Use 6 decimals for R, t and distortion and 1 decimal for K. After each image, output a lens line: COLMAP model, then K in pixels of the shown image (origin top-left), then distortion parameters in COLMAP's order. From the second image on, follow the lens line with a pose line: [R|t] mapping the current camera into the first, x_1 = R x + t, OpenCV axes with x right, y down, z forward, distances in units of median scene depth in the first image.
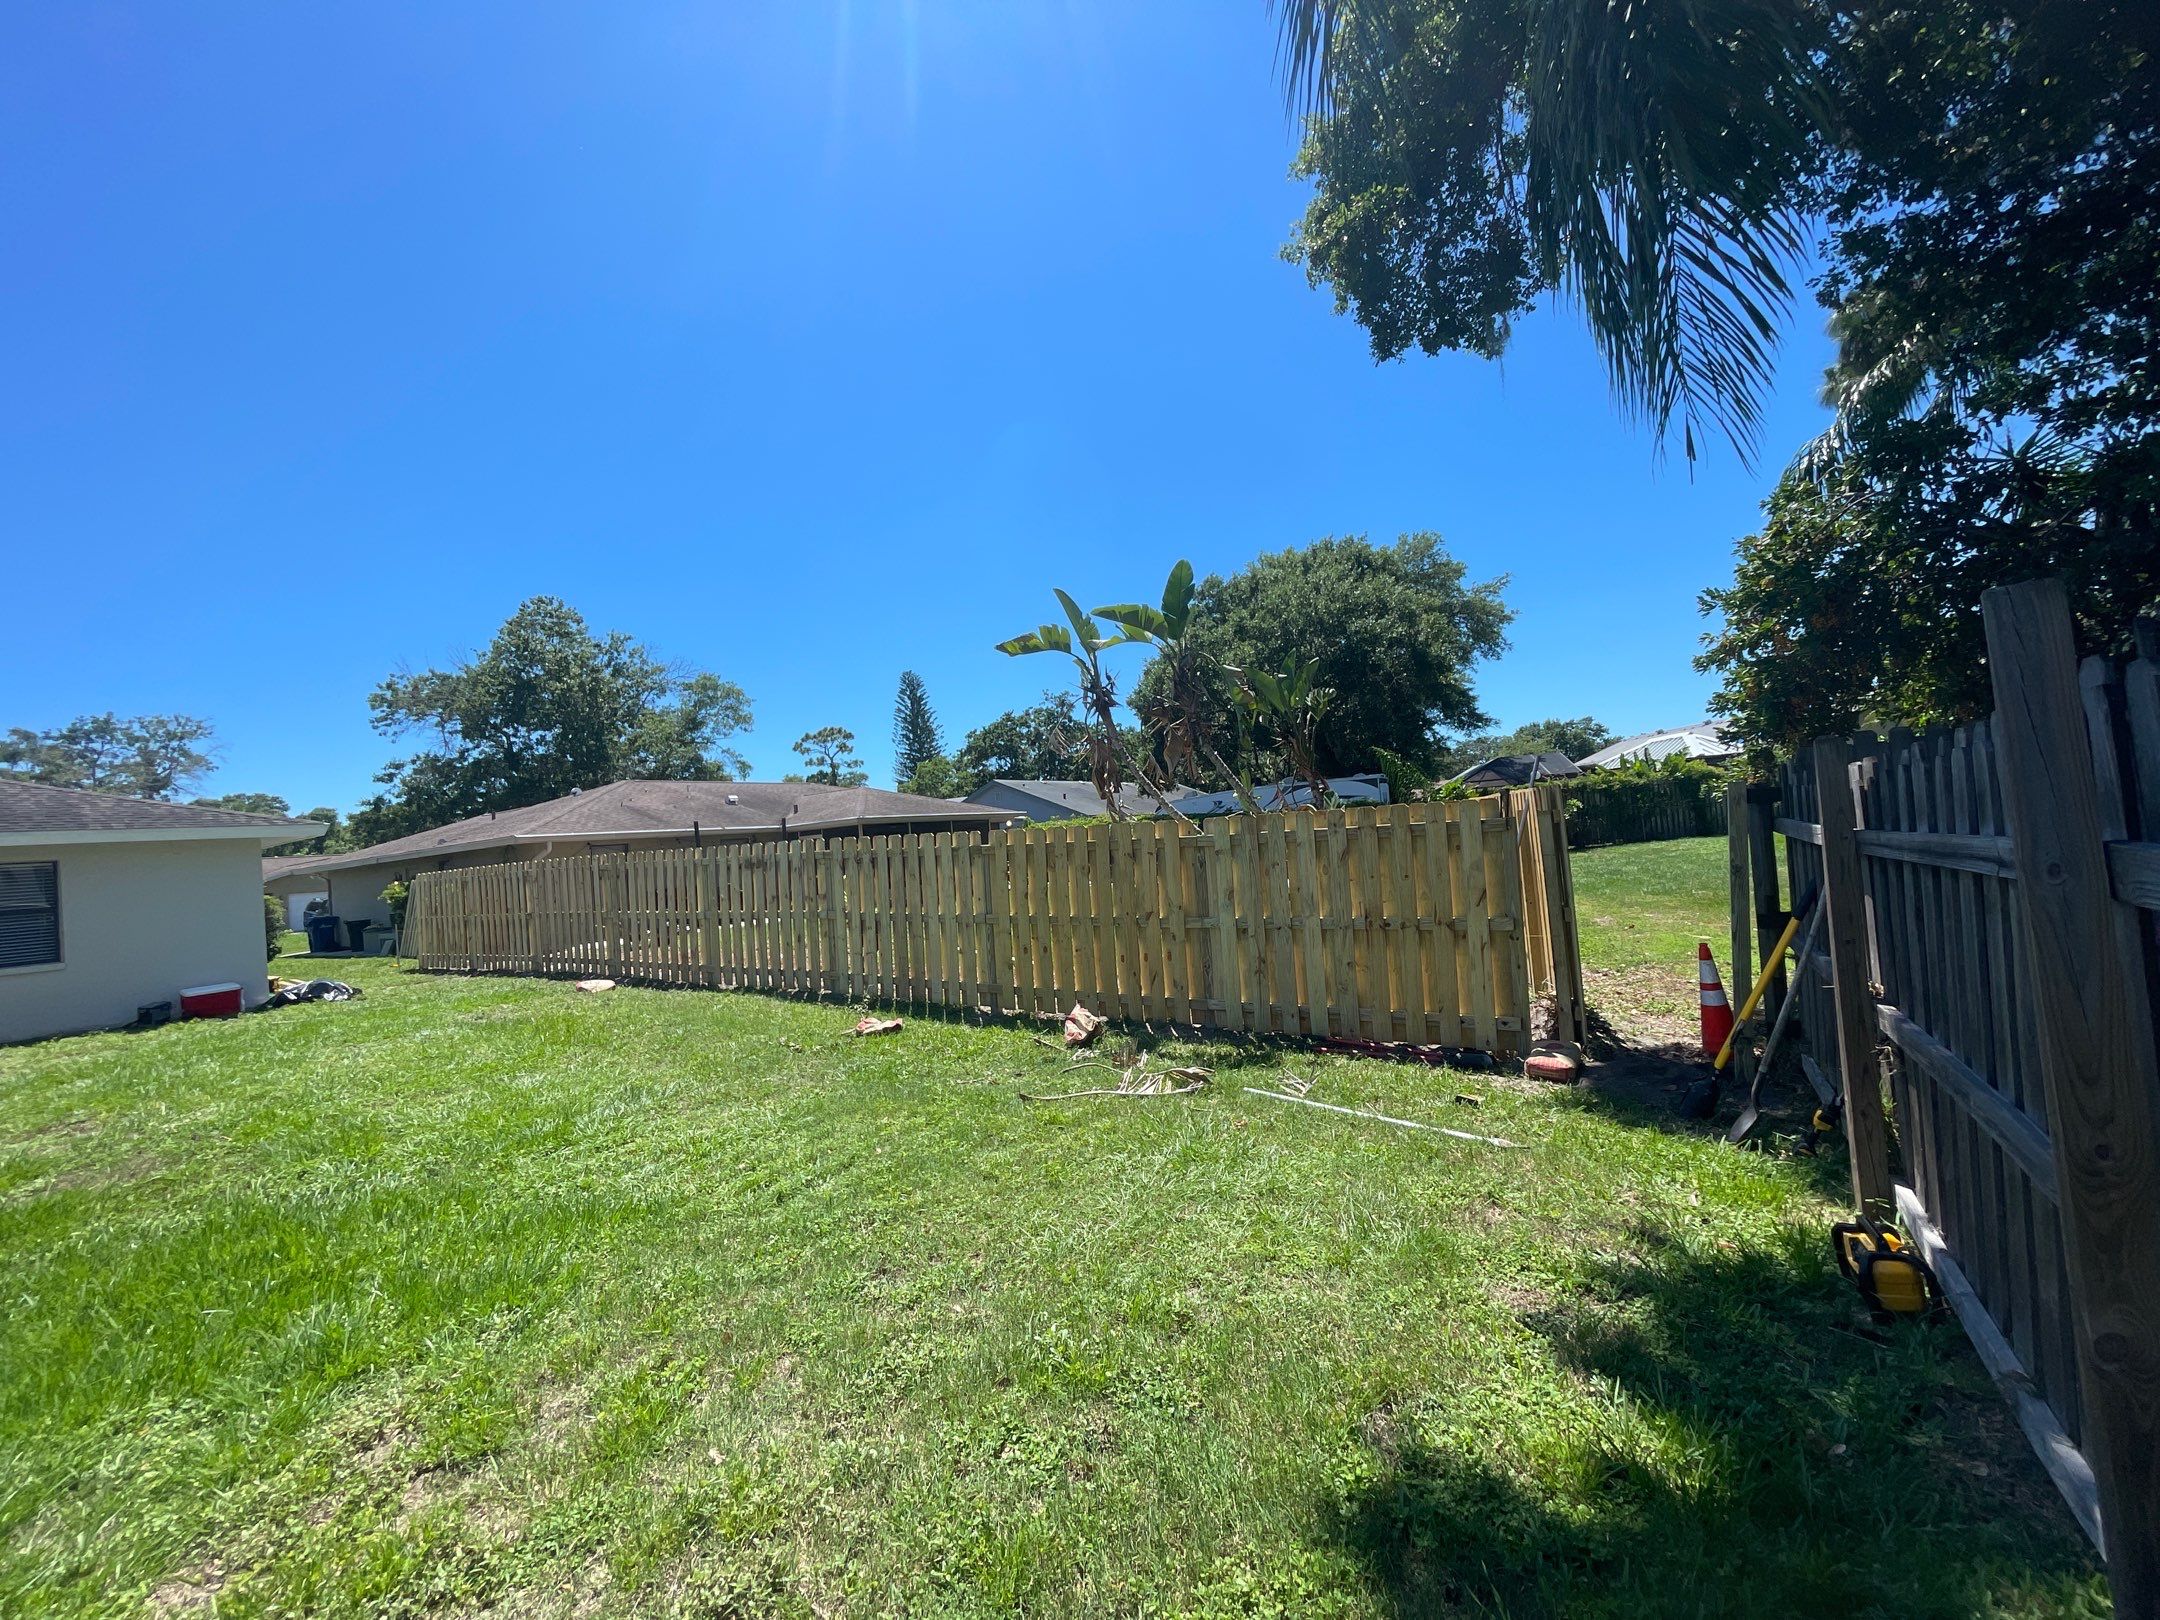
lens RADIAL K [[865.9, 0, 1051.1], [0, 865.9, 827.8], [0, 0, 1]] dist [0.001179, -0.000030]
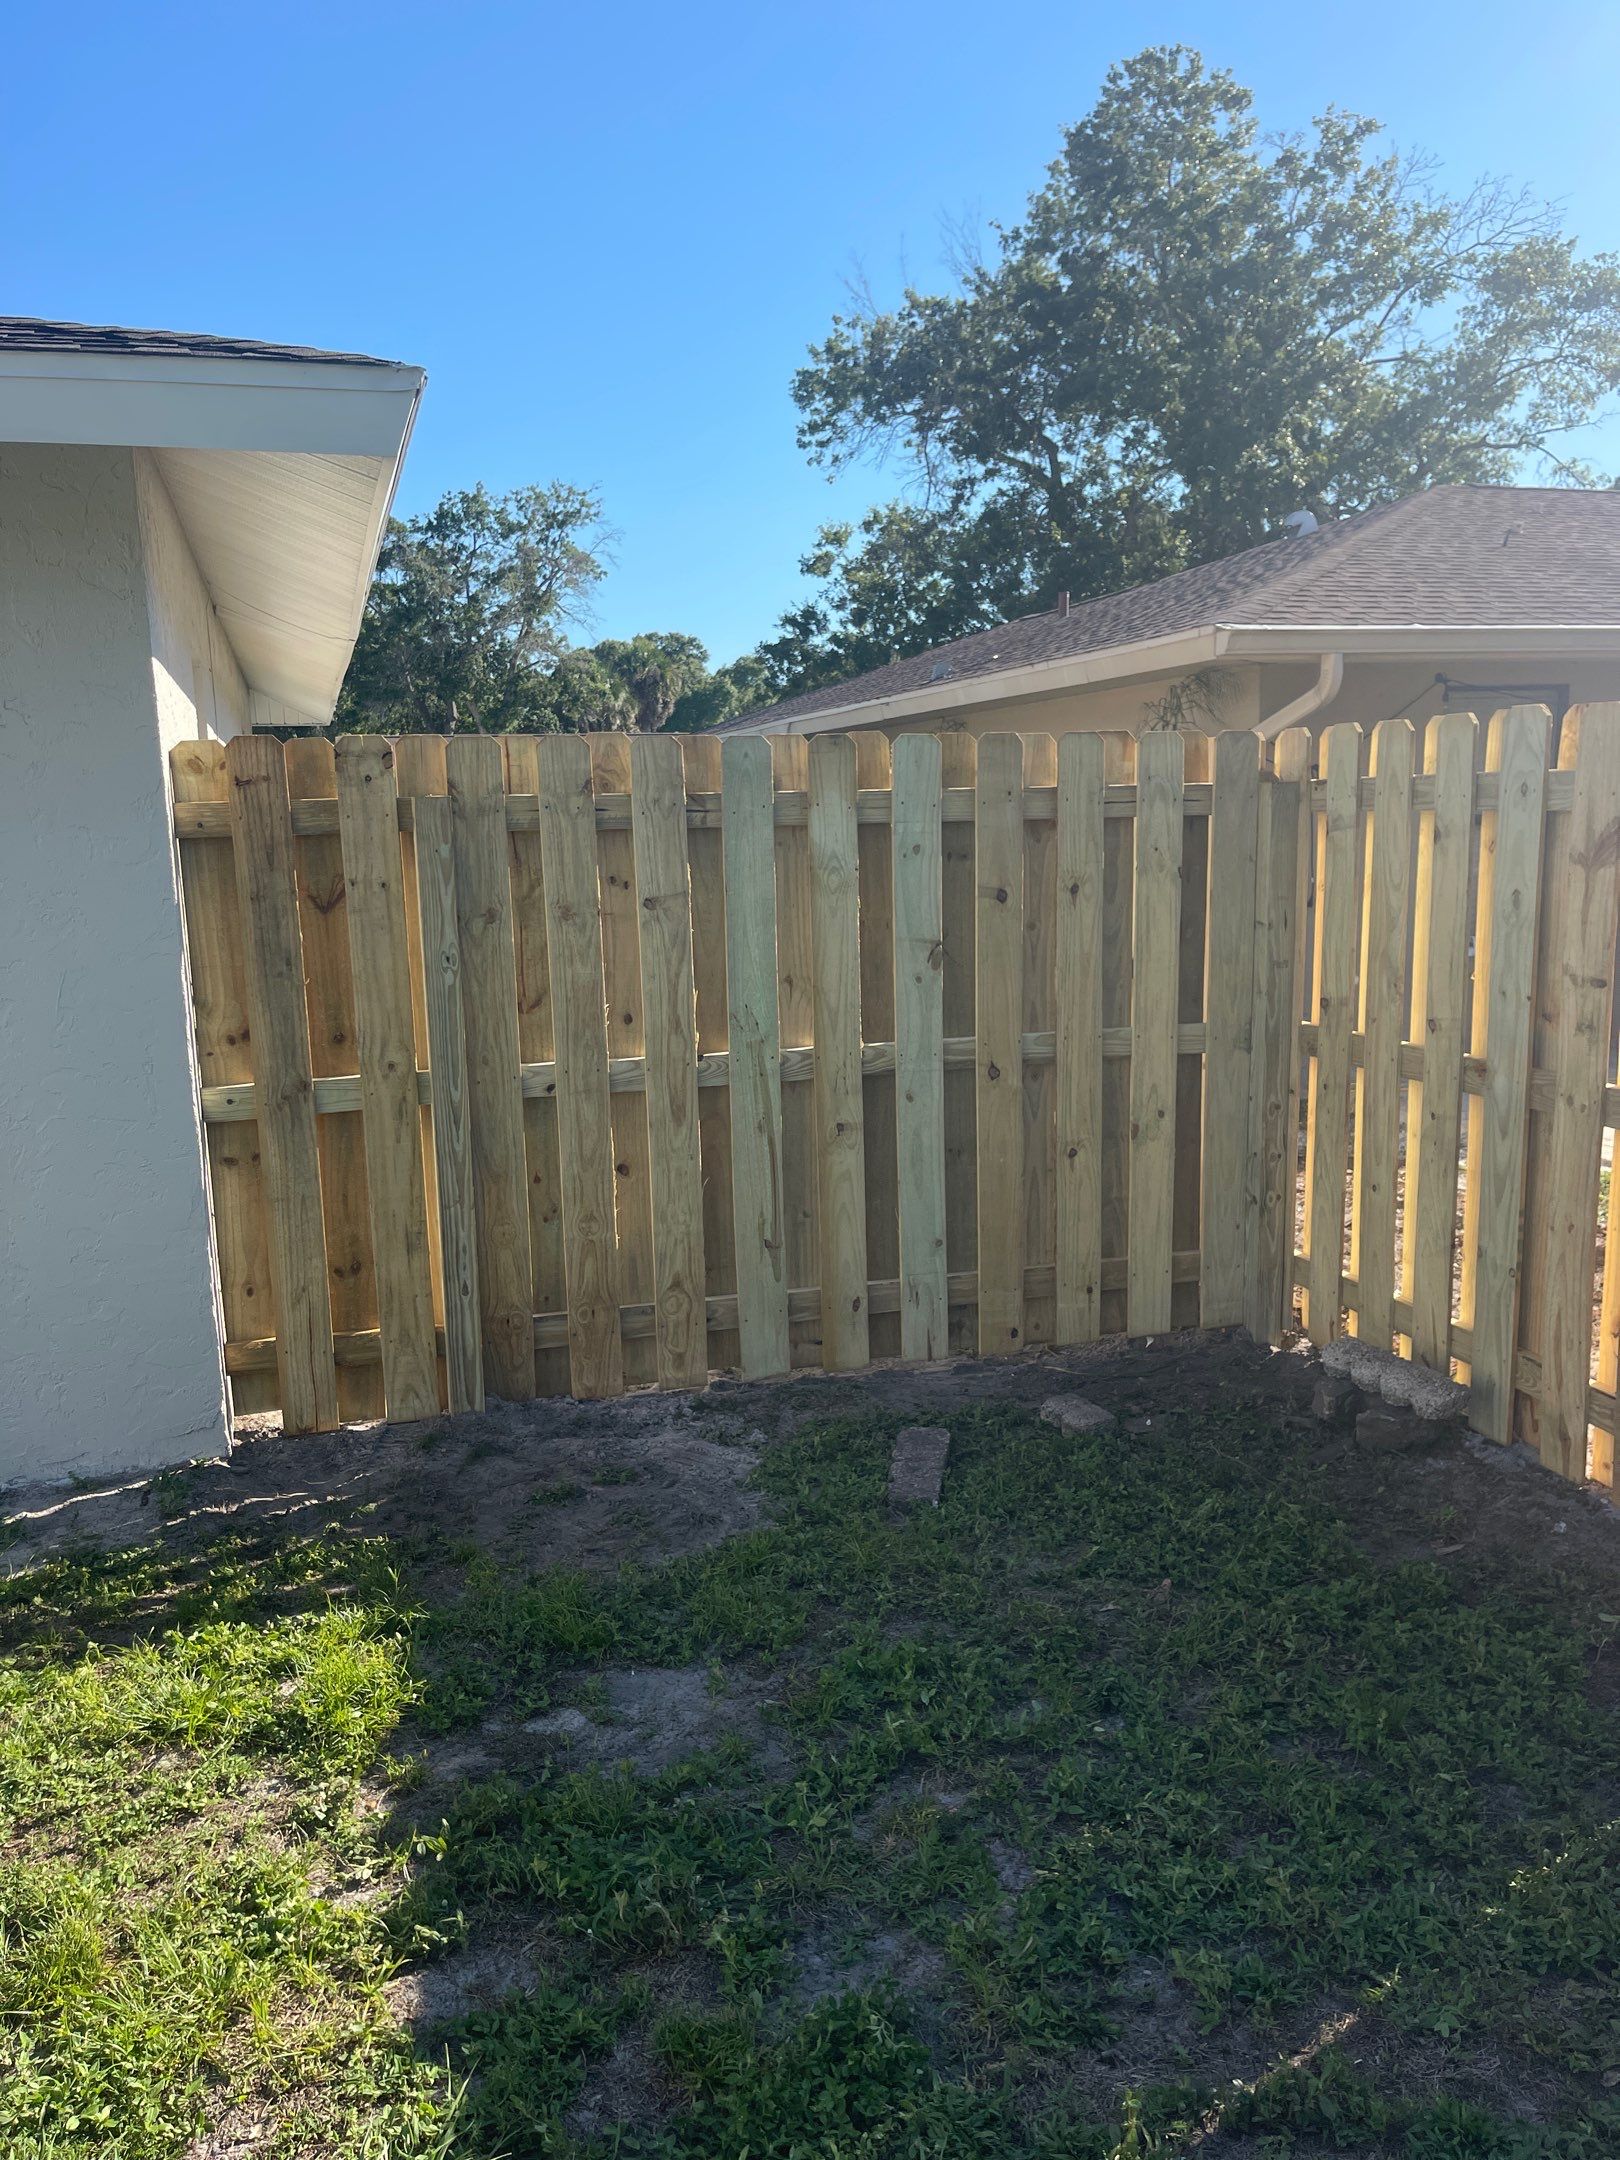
lens RADIAL K [[1650.7, 0, 819.2], [0, 1650.7, 1091.8], [0, 0, 1]] dist [0.019443, -0.004876]
pose [[0.788530, 0.162030, -0.593268, -0.191681], [-0.020450, 0.971044, 0.238025, 0.006000], [0.614657, -0.175558, 0.769010, 0.262984]]
